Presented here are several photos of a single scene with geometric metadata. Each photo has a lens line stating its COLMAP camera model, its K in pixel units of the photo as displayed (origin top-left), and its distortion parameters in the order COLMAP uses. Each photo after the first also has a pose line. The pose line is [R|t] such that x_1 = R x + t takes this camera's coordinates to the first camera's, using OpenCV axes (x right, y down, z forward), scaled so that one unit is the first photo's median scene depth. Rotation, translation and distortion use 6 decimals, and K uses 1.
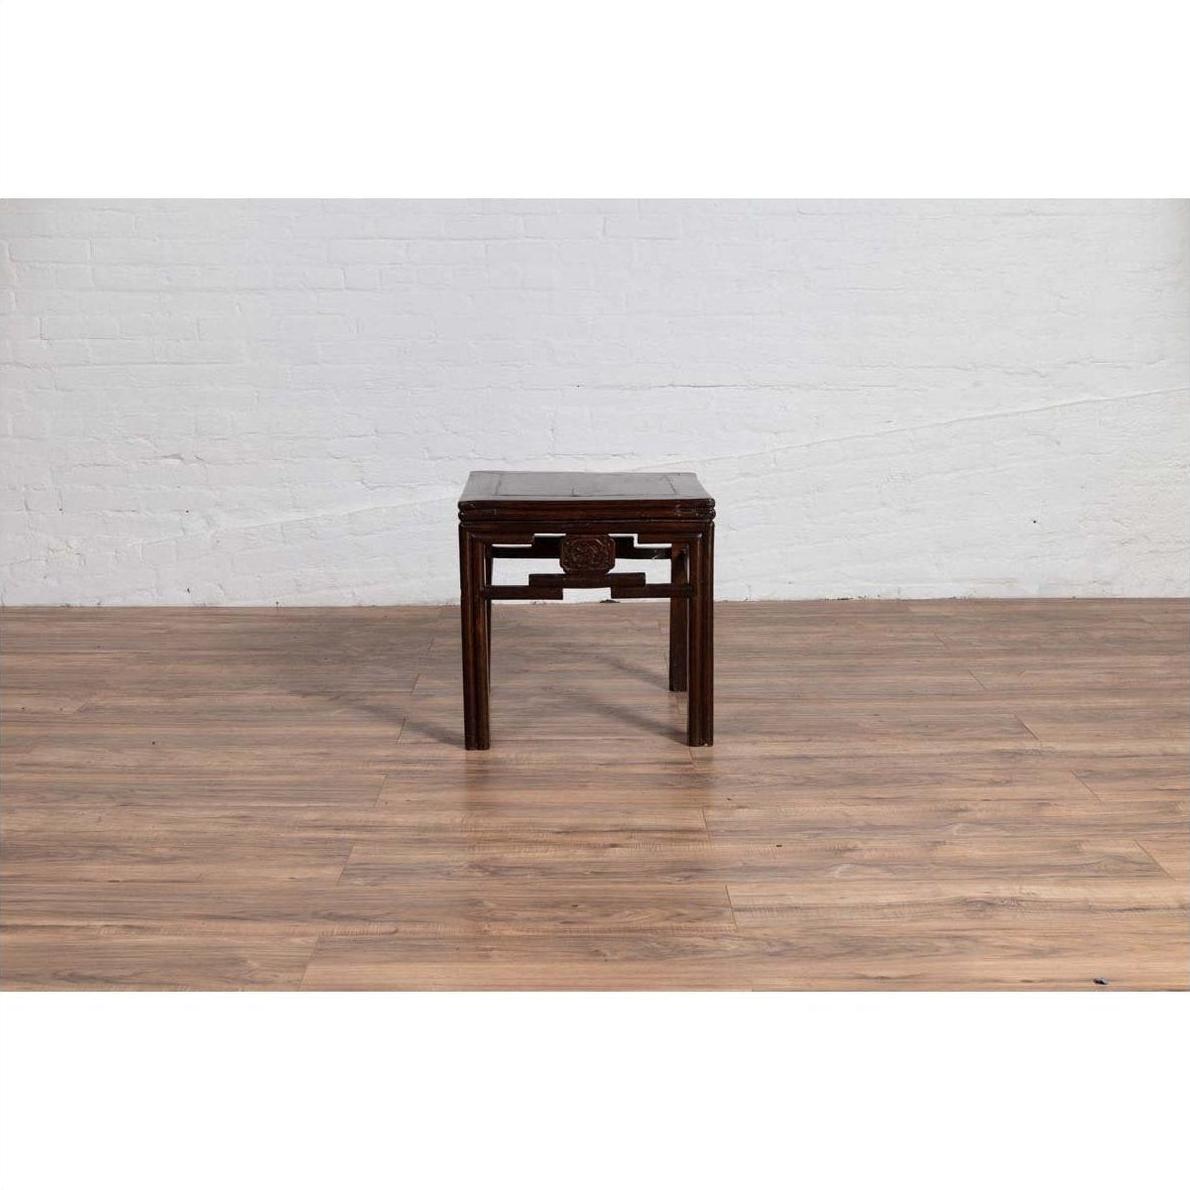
lens RADIAL K [[1847.1, 0, 592.3], [0, 1847.1, 574.3], [0, 0, 1]] dist [0.042415, -0.033296]
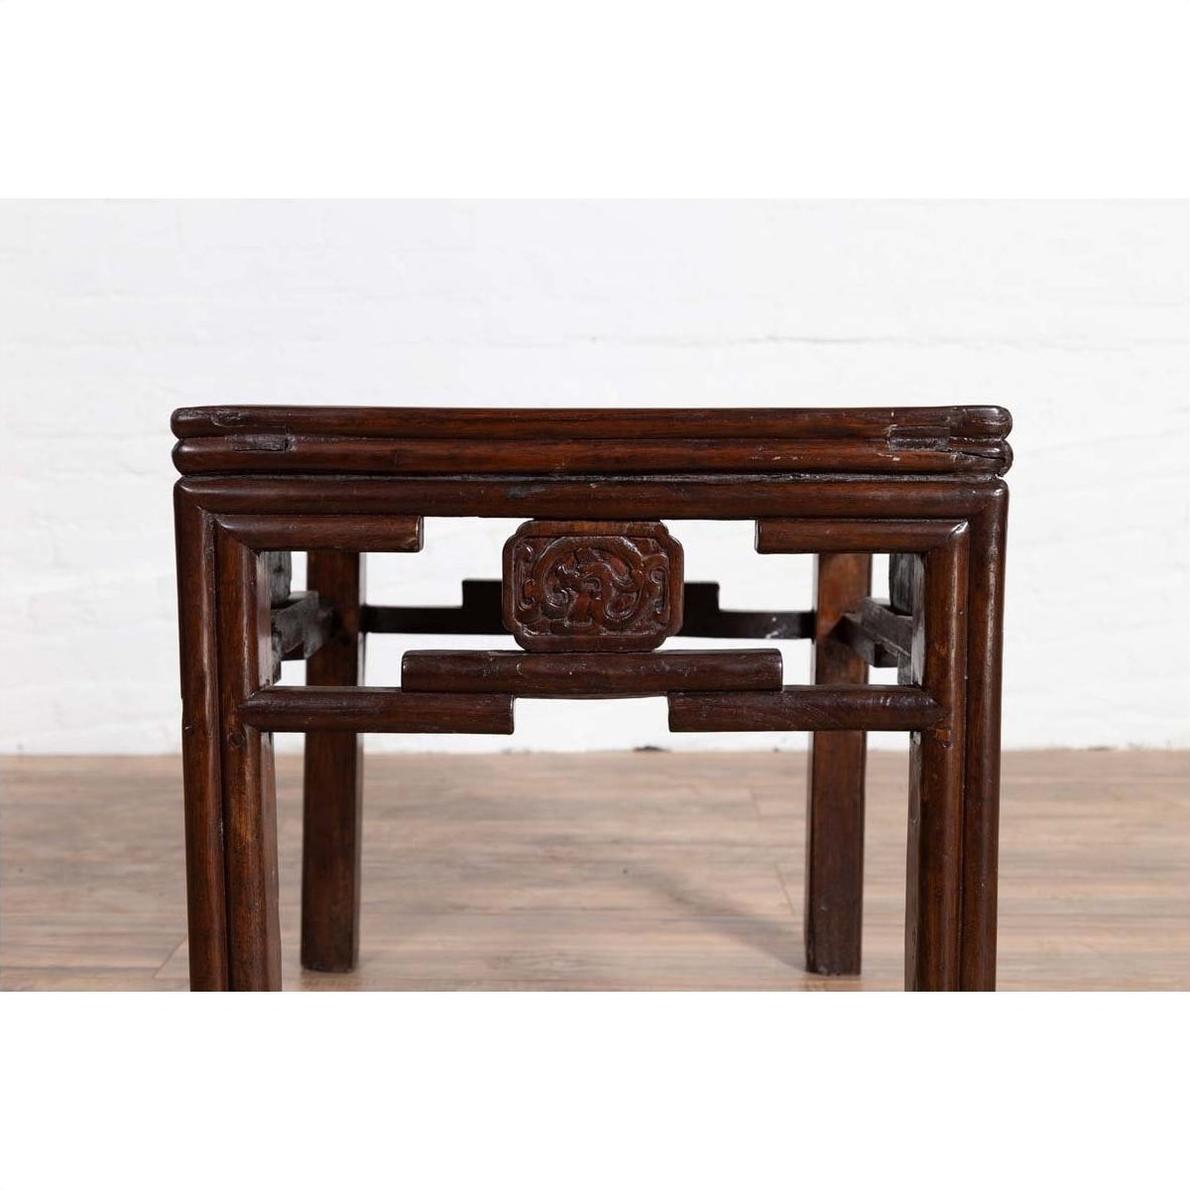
lens RADIAL K [[1718.1, 0, 598.5], [0, 1718.1, 564.5], [0, 0, 1]] dist [0.008035, 0.022968]
pose [[0.999838, 0.006811, -0.016673, 0.002676], [-0.008364, 0.995450, -0.094913, 0.011139], [0.015951, 0.095037, 0.995346, 0.626319]]
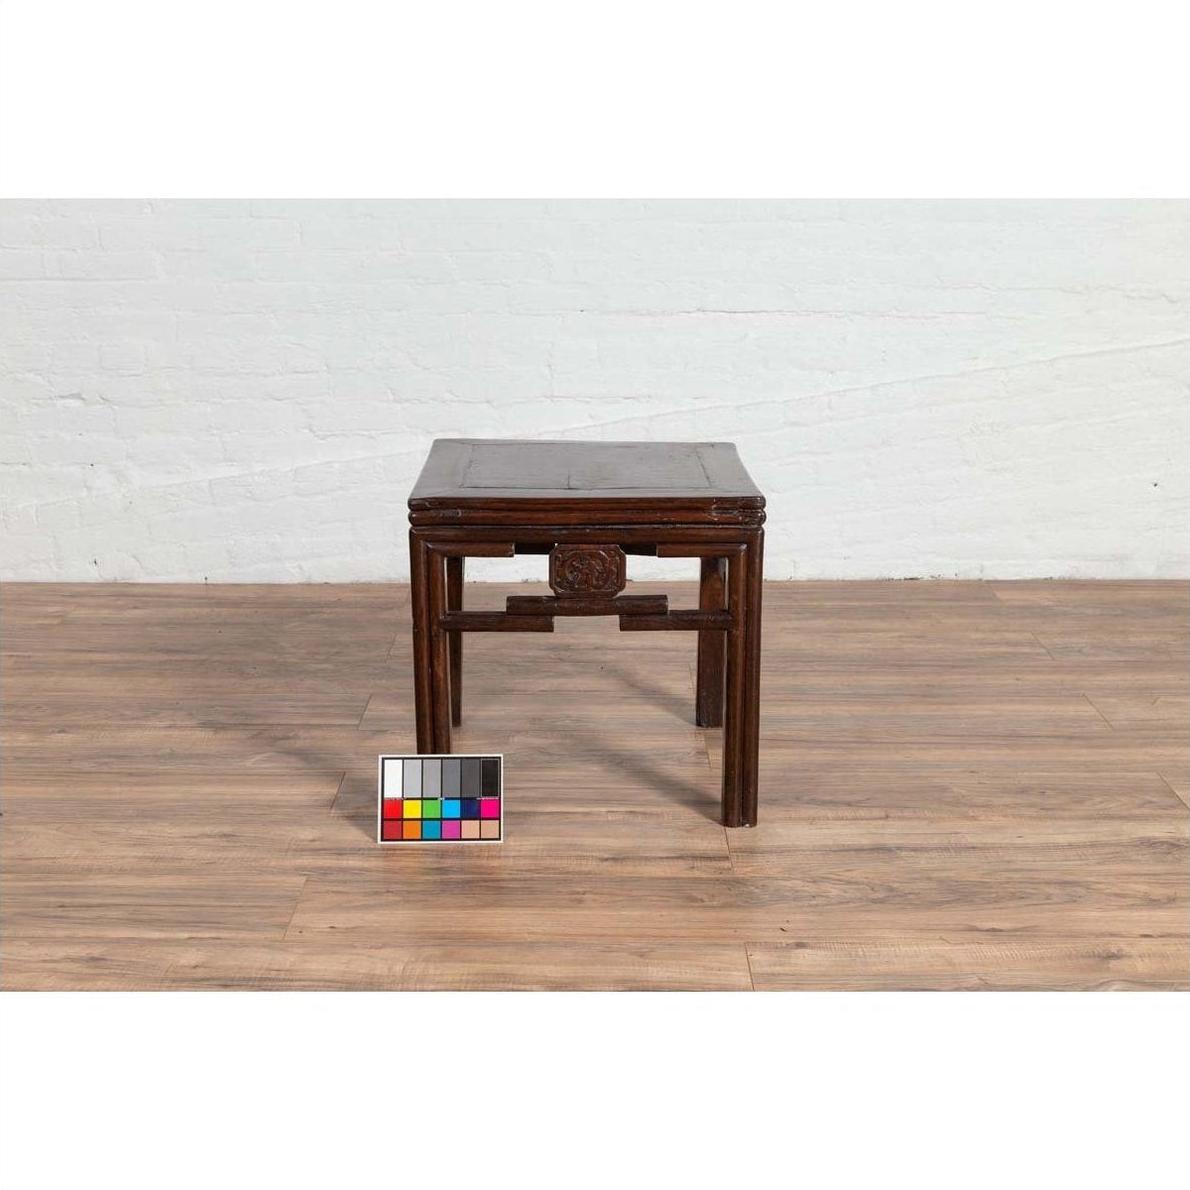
lens RADIAL K [[1847.1, 0, 592.3], [0, 1847.1, 574.3], [0, 0, 1]] dist [0.042415, -0.033296]
pose [[0.999942, 0.007589, -0.007674, 0.004234], [-0.007056, 0.997706, 0.067326, -0.051046], [0.008168, -0.067268, 0.997702, 0.244072]]
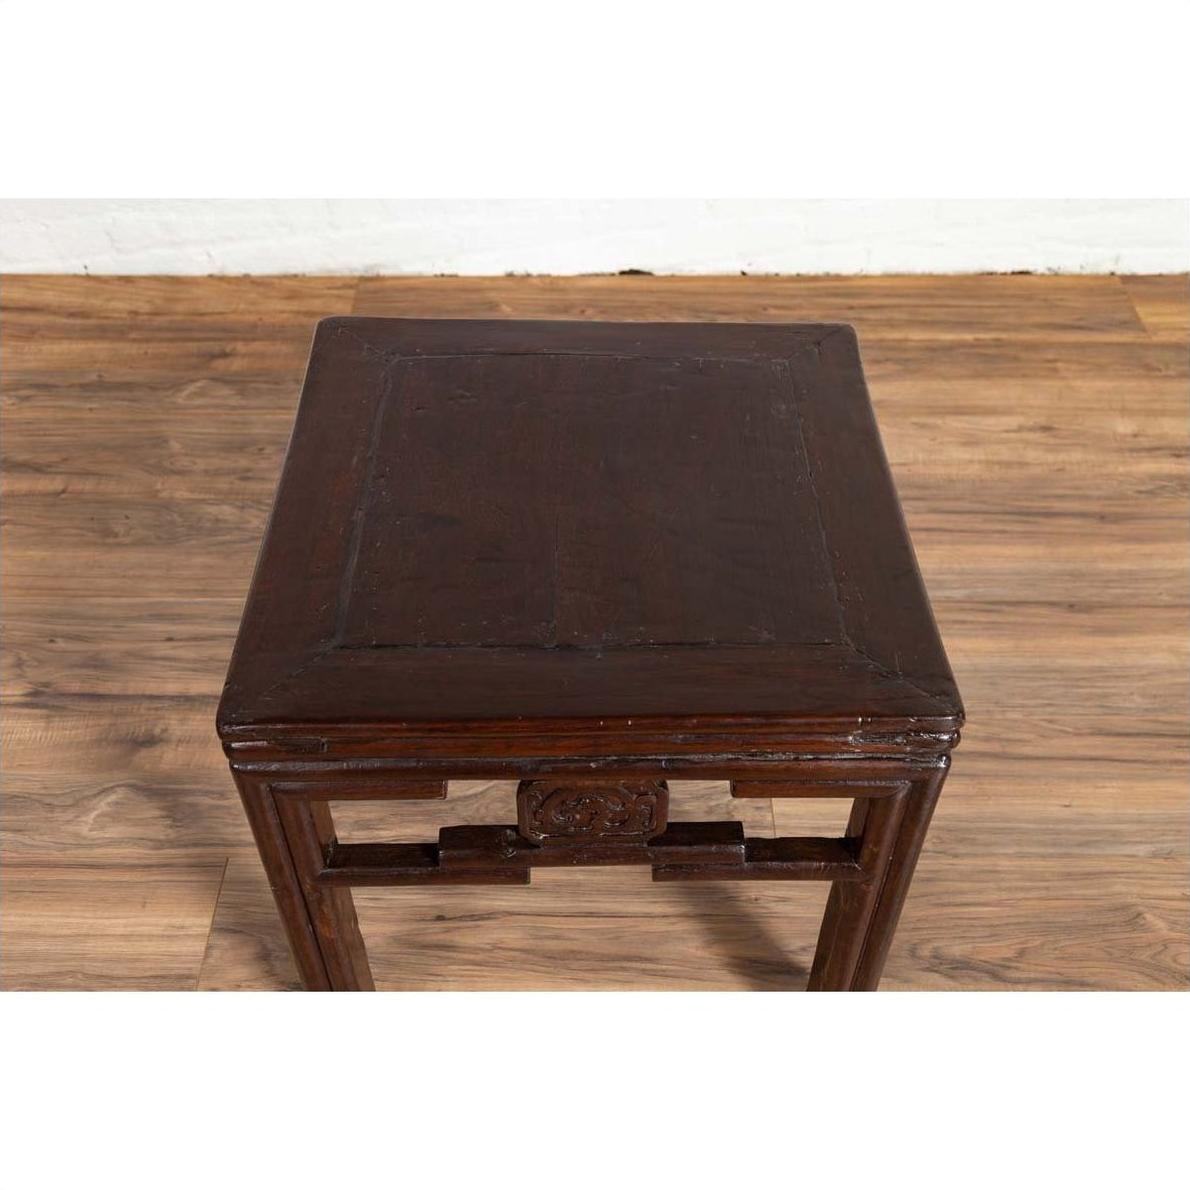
lens RADIAL K [[1360.9, 0, 595.0], [0, 1360.9, 595.0], [0, 0, 1]] dist [0.034733, 0.019820]
pose [[0.999931, 0.011645, -0.001515, -0.002031], [-0.008885, 0.834593, 0.550795, -0.176657], [0.007678, -0.550744, 0.834639, 0.696261]]
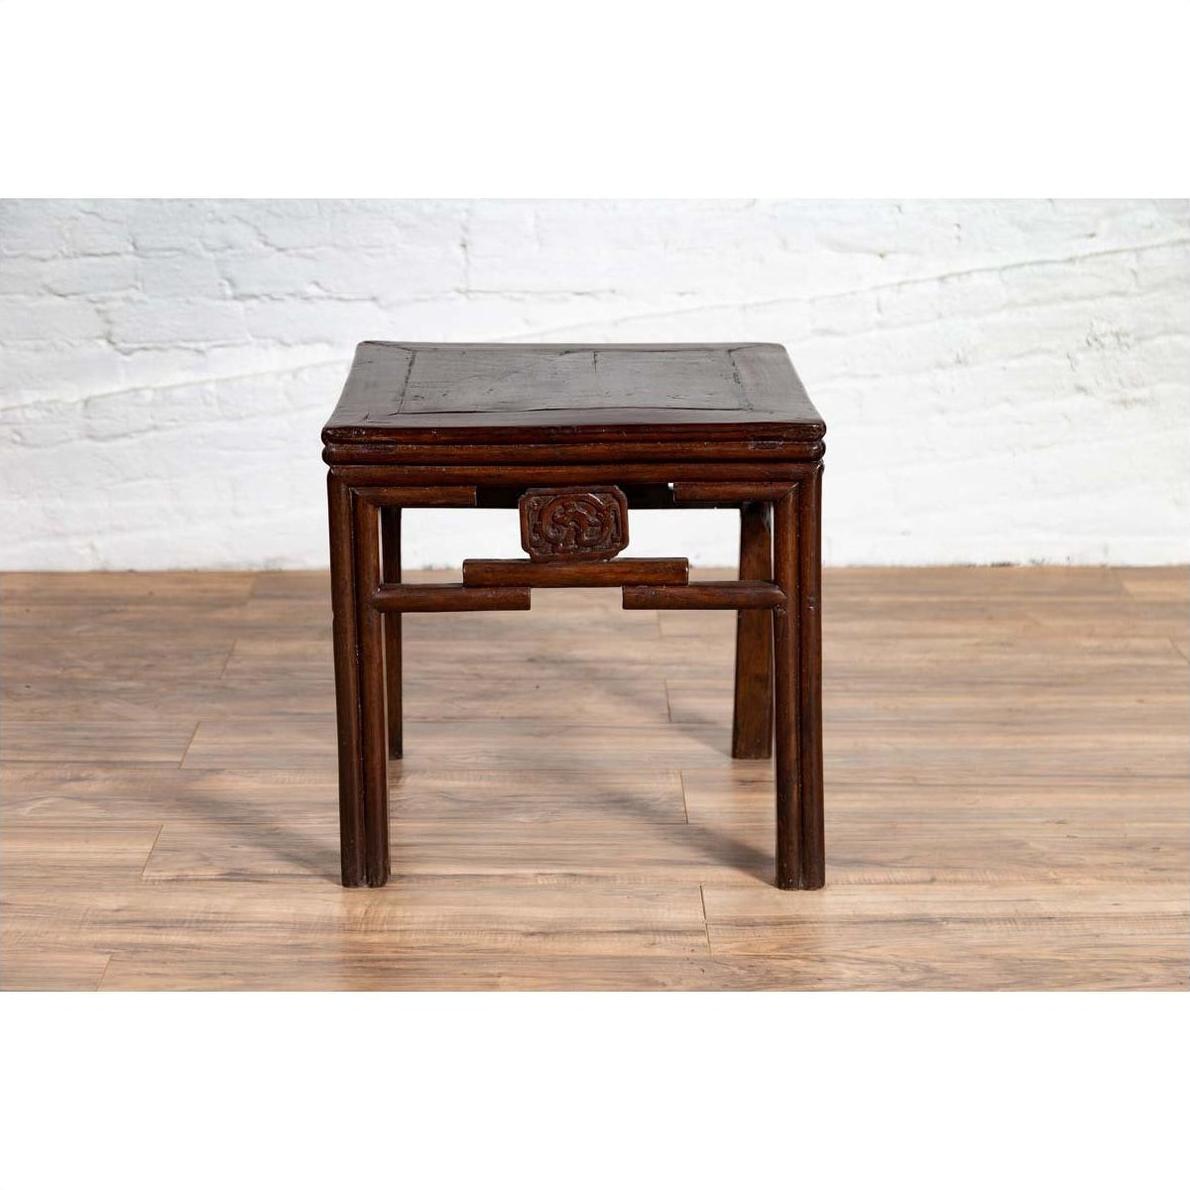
lens RADIAL K [[3063.2, 0, 594.6], [0, 3063.2, 632.9], [0, 0, 1]] dist [0.003769, -0.156564]
pose [[0.999964, 0.007781, 0.003463, 0.017026], [-0.008016, 0.997219, 0.074098, -0.039198], [-0.002877, -0.074123, 0.997245, 0.131515]]
